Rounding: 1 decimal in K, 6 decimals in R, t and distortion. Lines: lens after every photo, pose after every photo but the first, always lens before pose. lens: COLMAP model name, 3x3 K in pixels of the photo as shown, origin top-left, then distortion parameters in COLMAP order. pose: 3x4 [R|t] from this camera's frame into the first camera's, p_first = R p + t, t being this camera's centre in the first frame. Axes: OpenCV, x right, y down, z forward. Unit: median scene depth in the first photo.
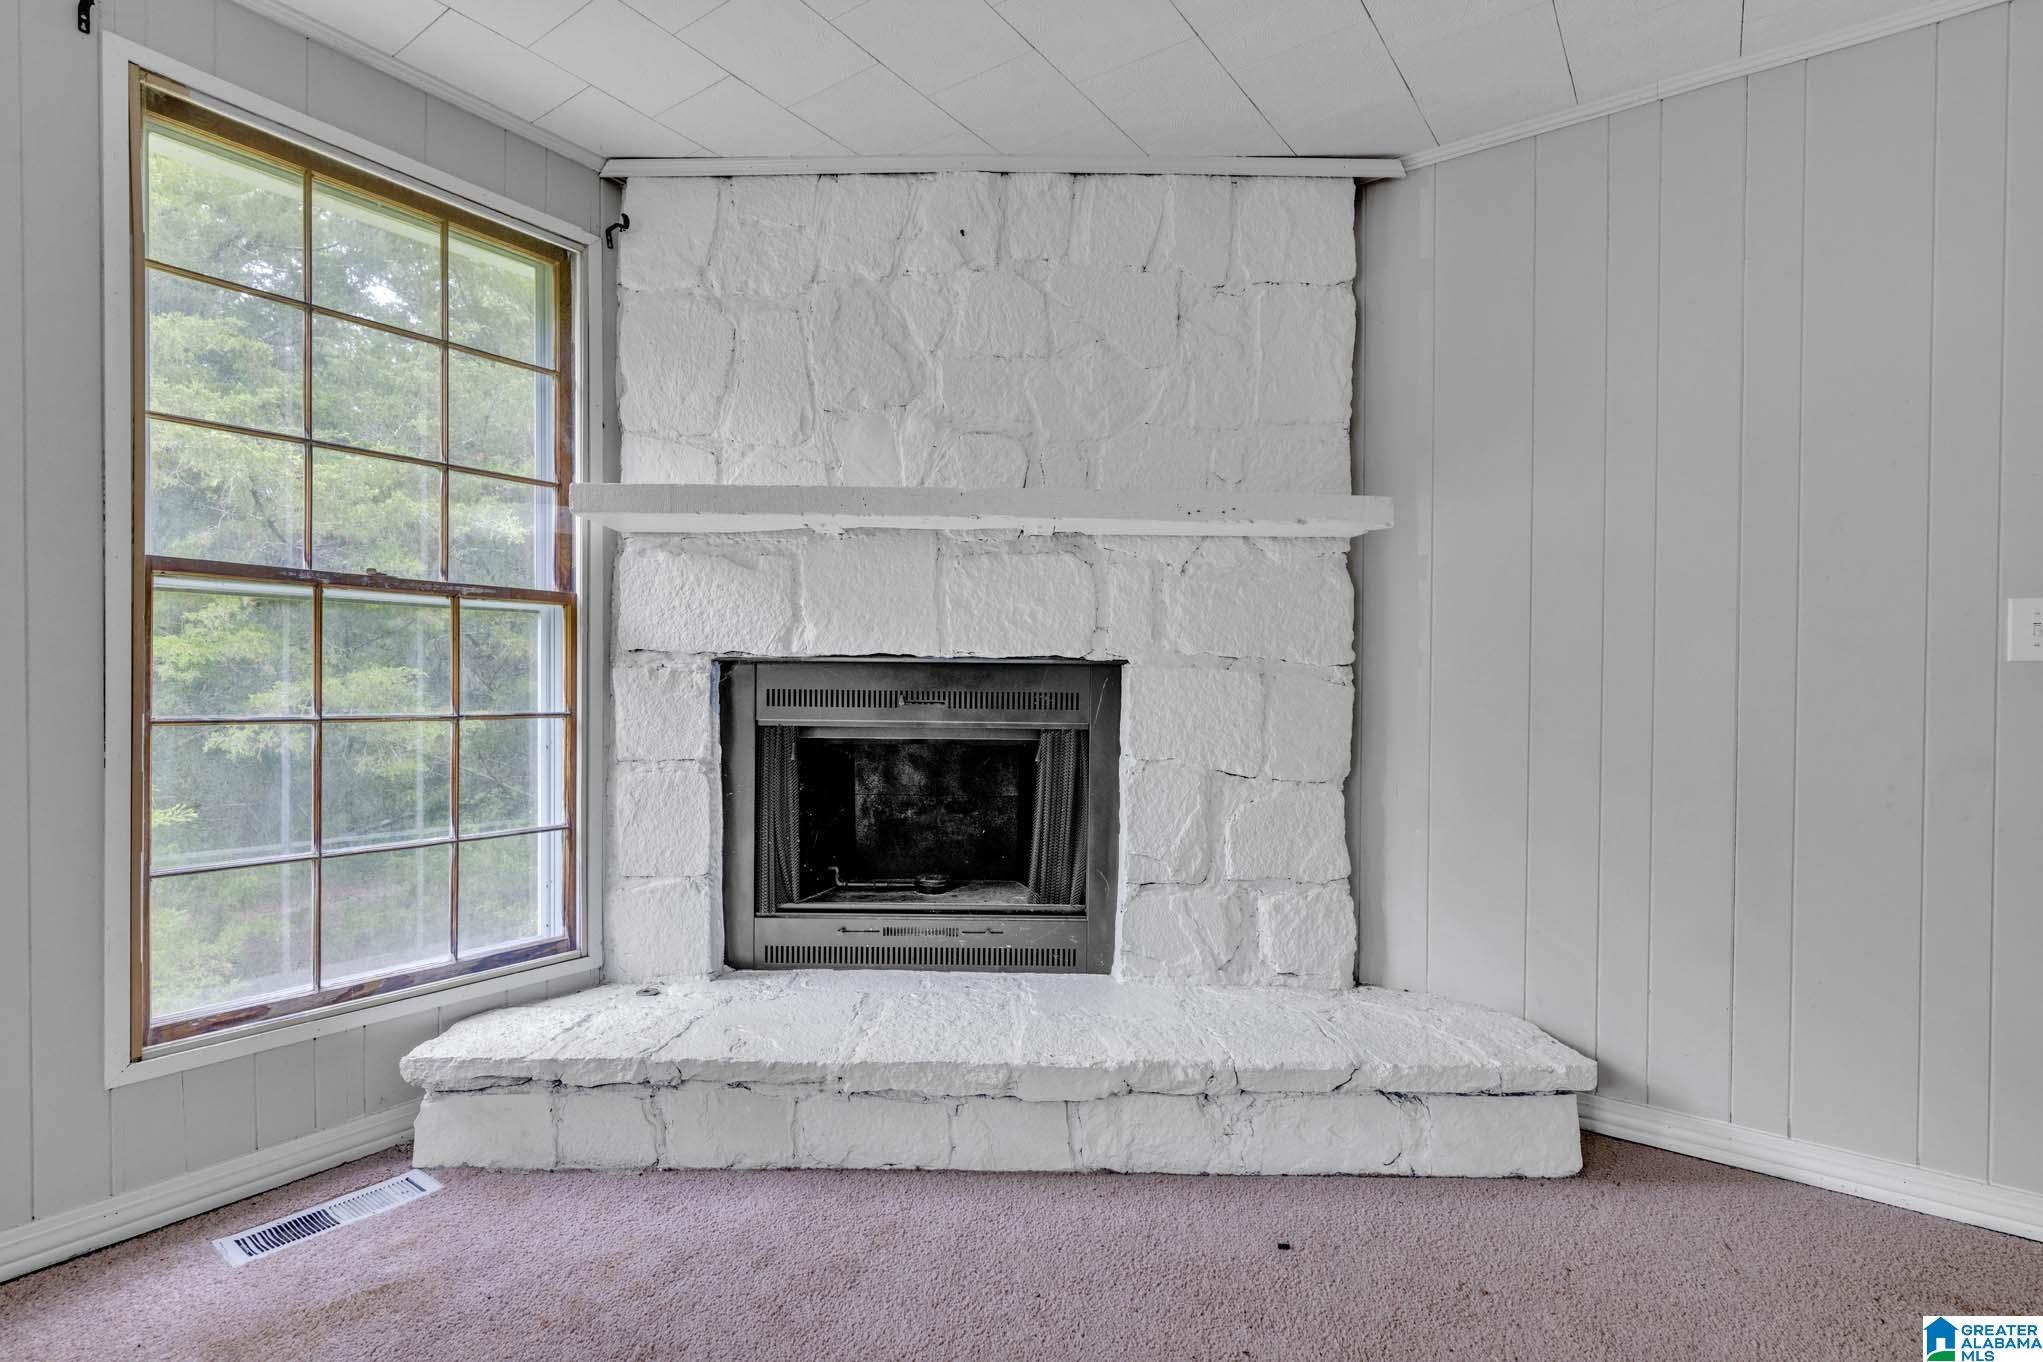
lens RADIAL K [[971.9, 0, 1018.4], [0, 971.9, 687.2], [0, 0, 1]] dist [0.004519, 0.000567]
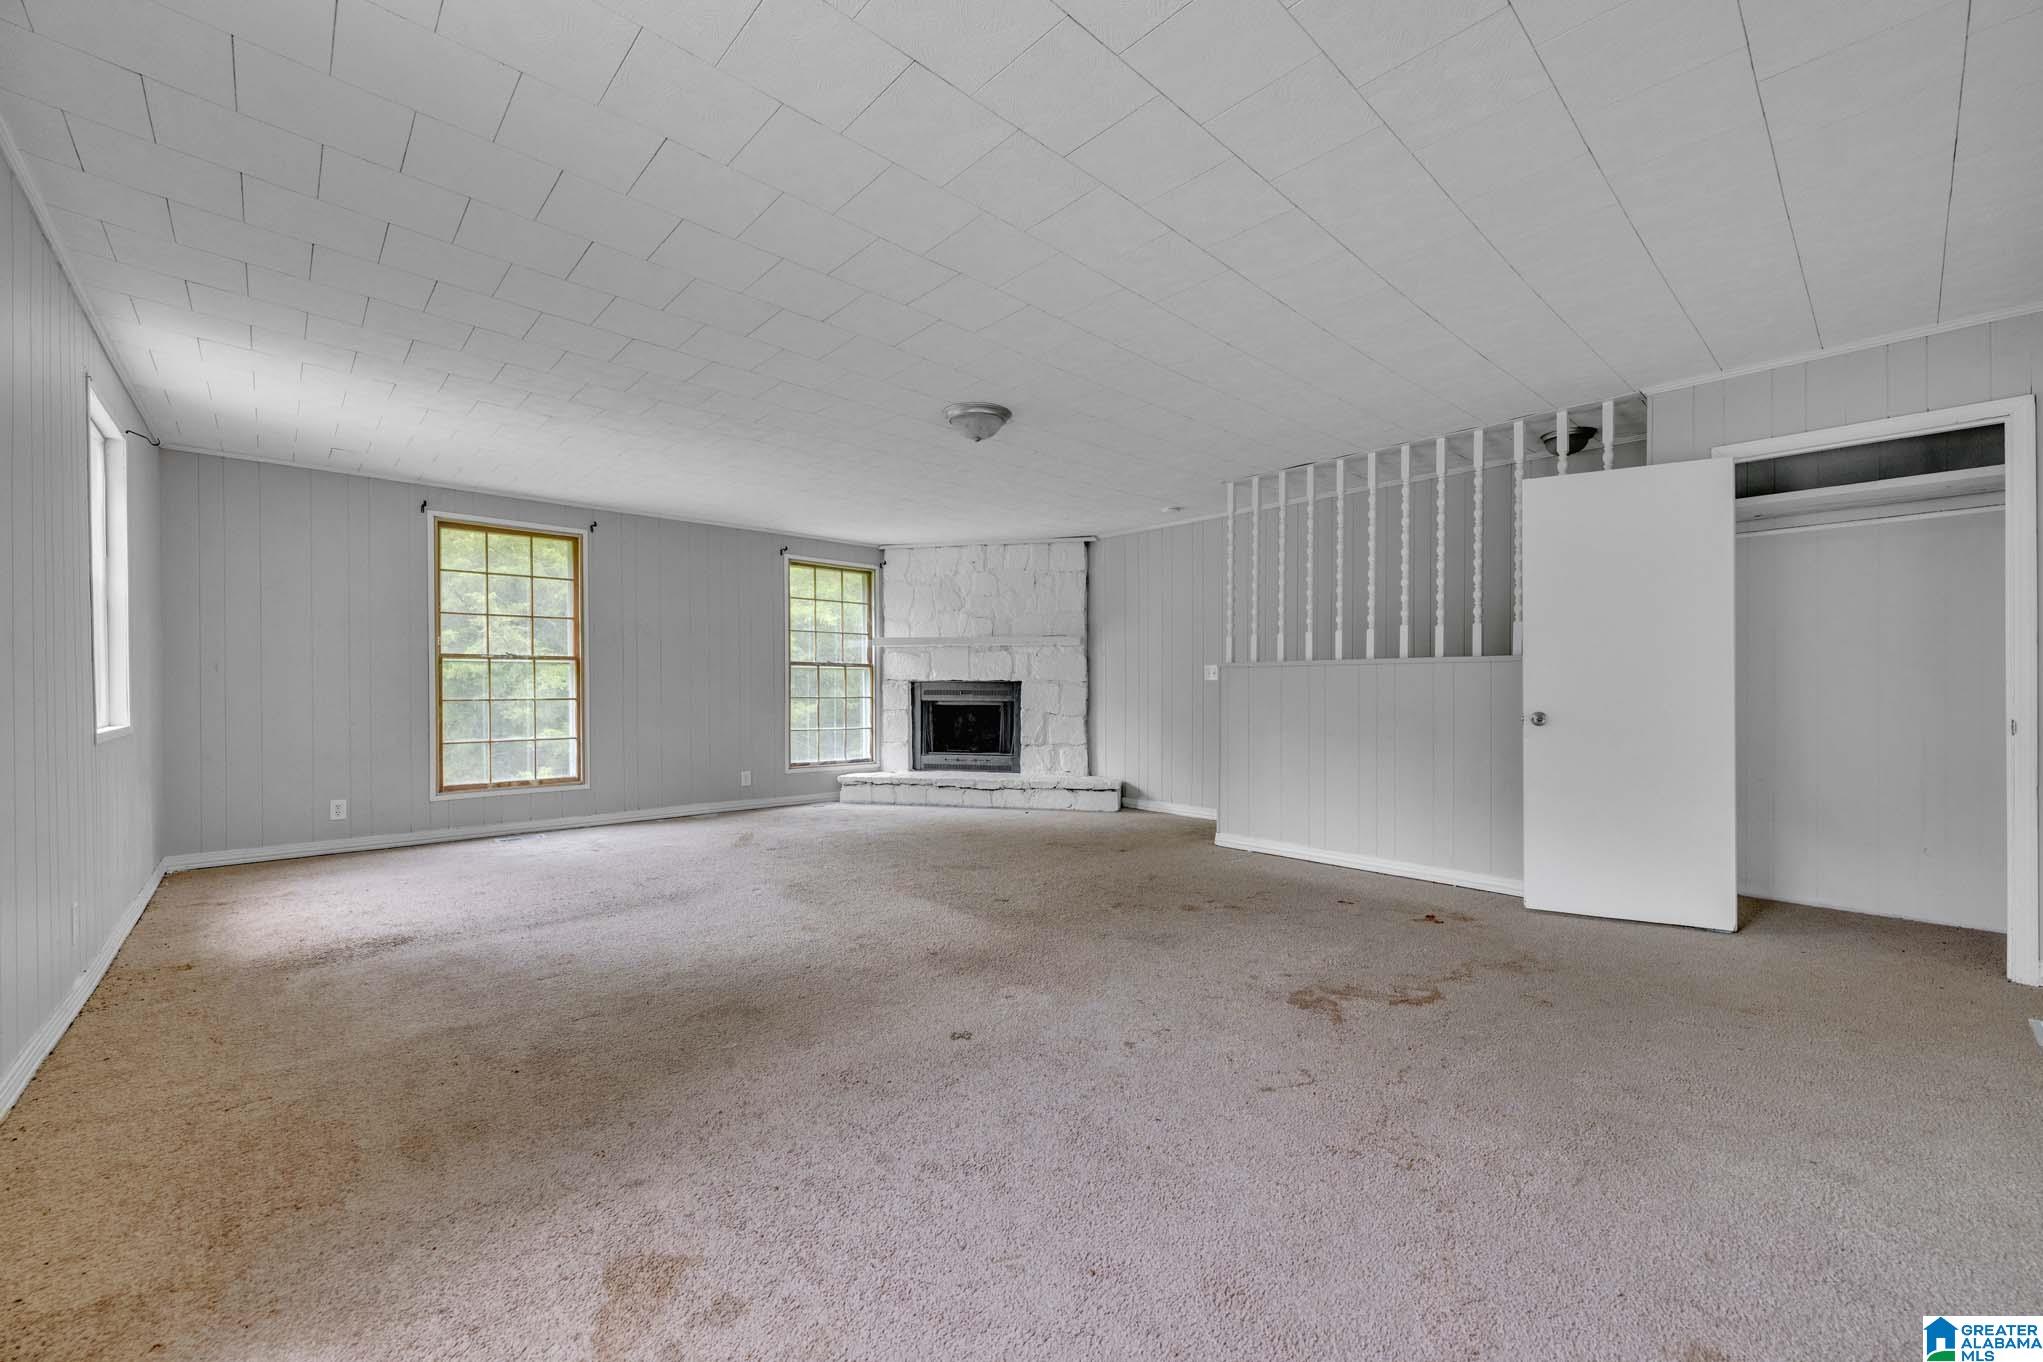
lens RADIAL K [[805.3, 0, 1022.6], [0, 805.3, 688.4], [0, 0, 1]] dist [-0.000282, -0.000002]
pose [[0.980932, -0.007070, -0.194221, 0.681181], [0.006399, 0.999971, -0.004081, 0.010695], [0.194245, 0.002761, 0.980949, -1.850730]]
